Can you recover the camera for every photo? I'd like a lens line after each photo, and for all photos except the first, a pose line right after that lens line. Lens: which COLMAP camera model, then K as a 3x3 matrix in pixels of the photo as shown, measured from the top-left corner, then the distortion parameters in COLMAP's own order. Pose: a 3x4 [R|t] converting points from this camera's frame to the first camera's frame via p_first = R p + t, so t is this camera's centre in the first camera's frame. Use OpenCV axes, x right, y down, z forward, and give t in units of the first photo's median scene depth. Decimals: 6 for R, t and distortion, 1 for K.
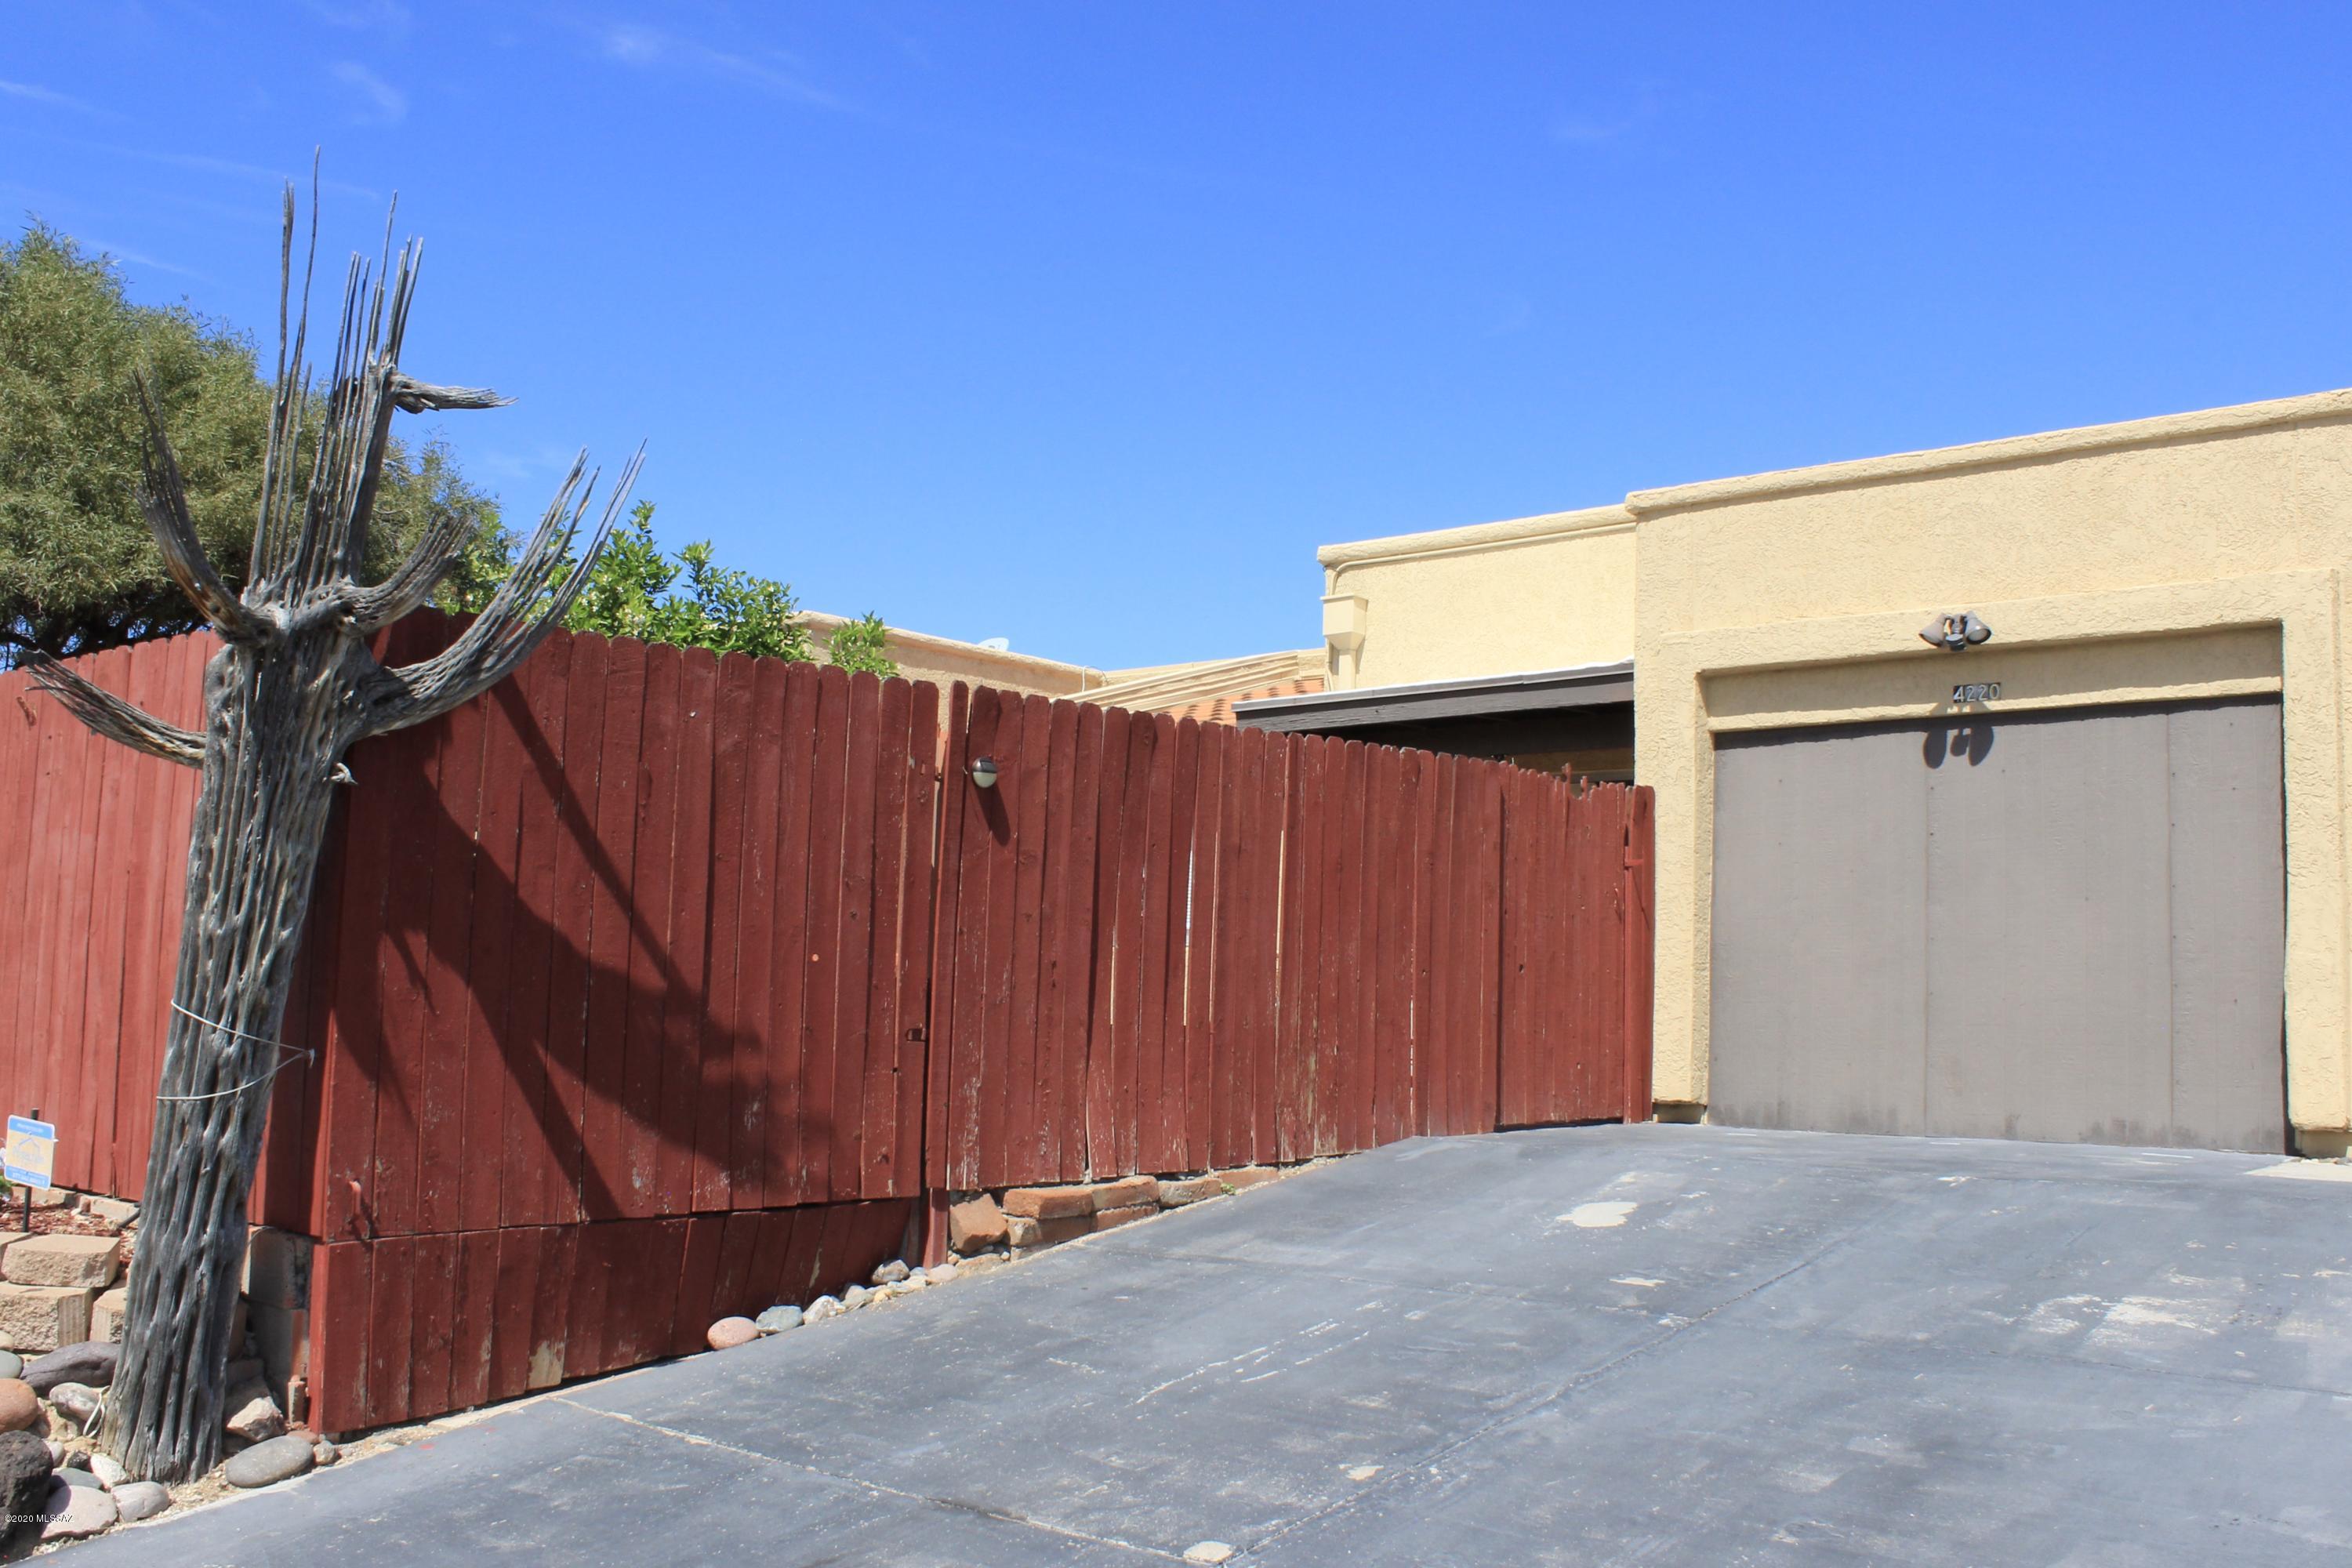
lens RADIAL K [[2103.3, 0, 1176.0], [0, 2103.3, 784.0], [0, 0, 1]] dist [-0.160767, 0.153131]
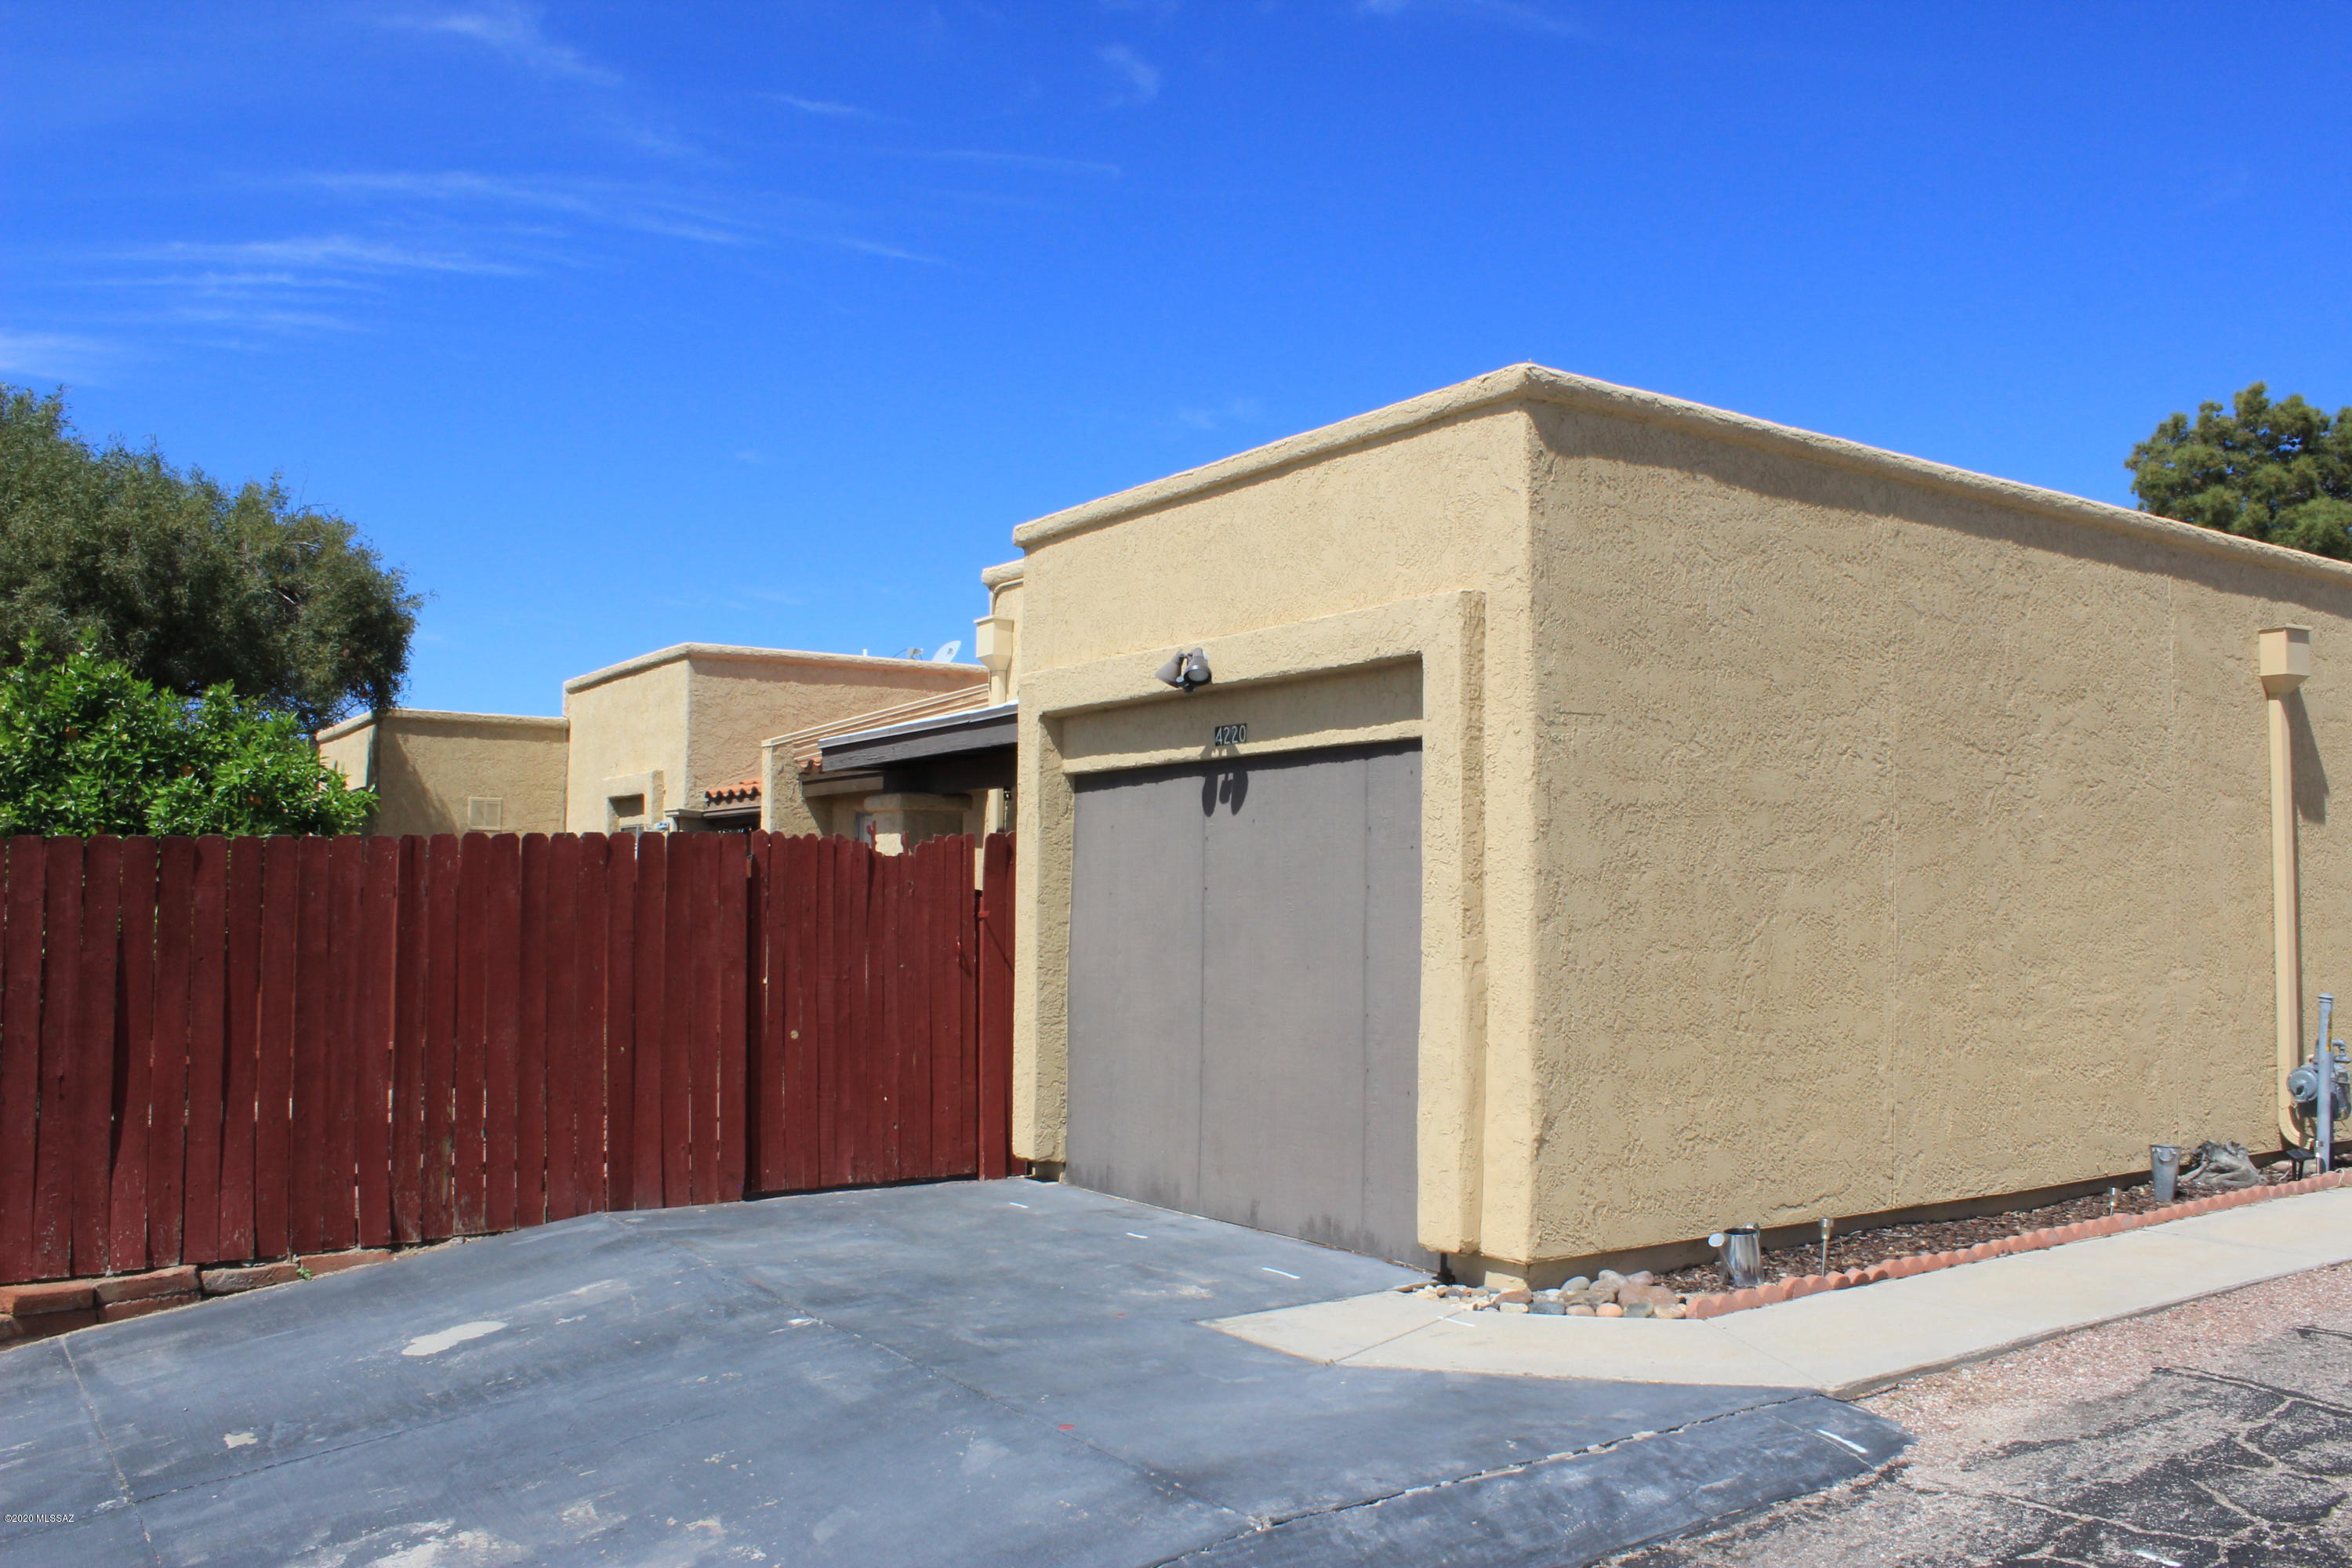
lens RADIAL K [[1910.8, 0, 1176.0], [0, 1910.8, 784.0], [0, 0, 1]] dist [-0.153398, 0.134327]
pose [[0.962624, -0.043194, -0.267375, 0.636701], [0.055032, 0.997801, 0.036937, -0.059476], [0.265191, -0.050270, 0.962884, 0.195350]]
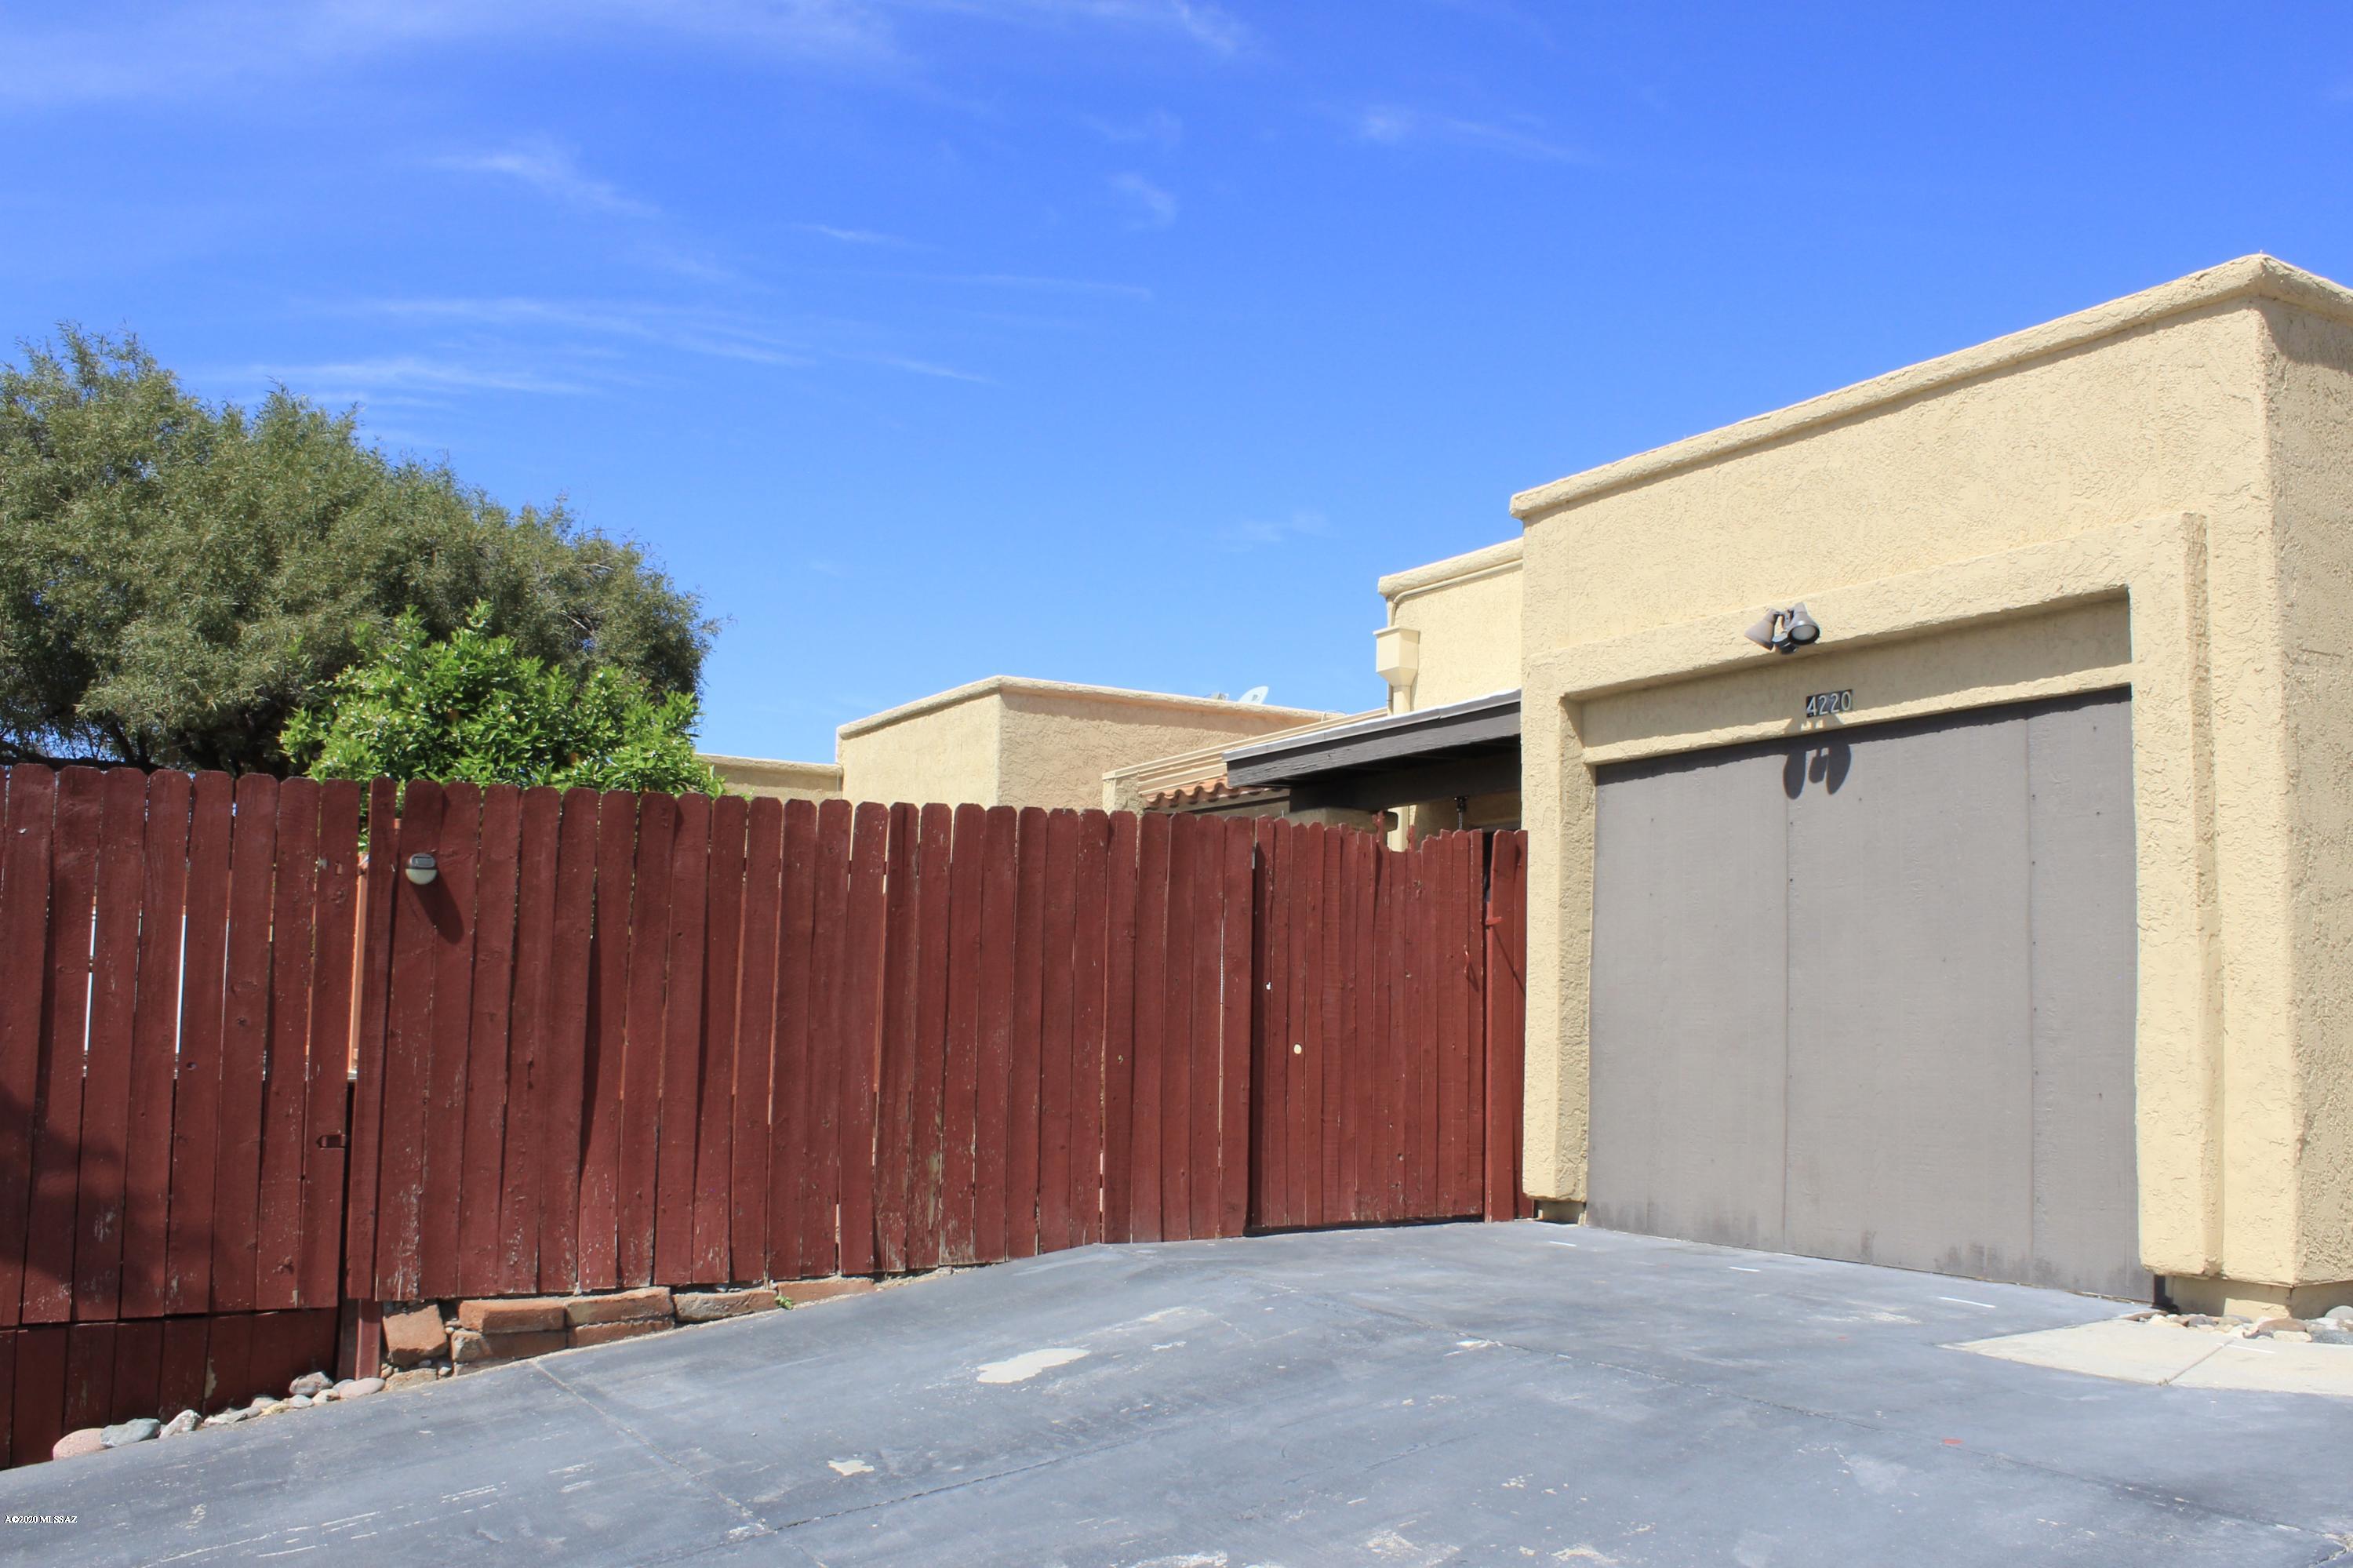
lens RADIAL K [[1973.2, 0, 1212.3], [0, 1973.2, 792.8], [0, 0, 1]] dist [-0.167818, 0.150636]
pose [[0.946655, -0.047308, -0.318756, 0.432729], [0.044022, 0.998877, -0.017509, -0.007302], [0.319227, 0.002543, 0.947675, 0.219153]]
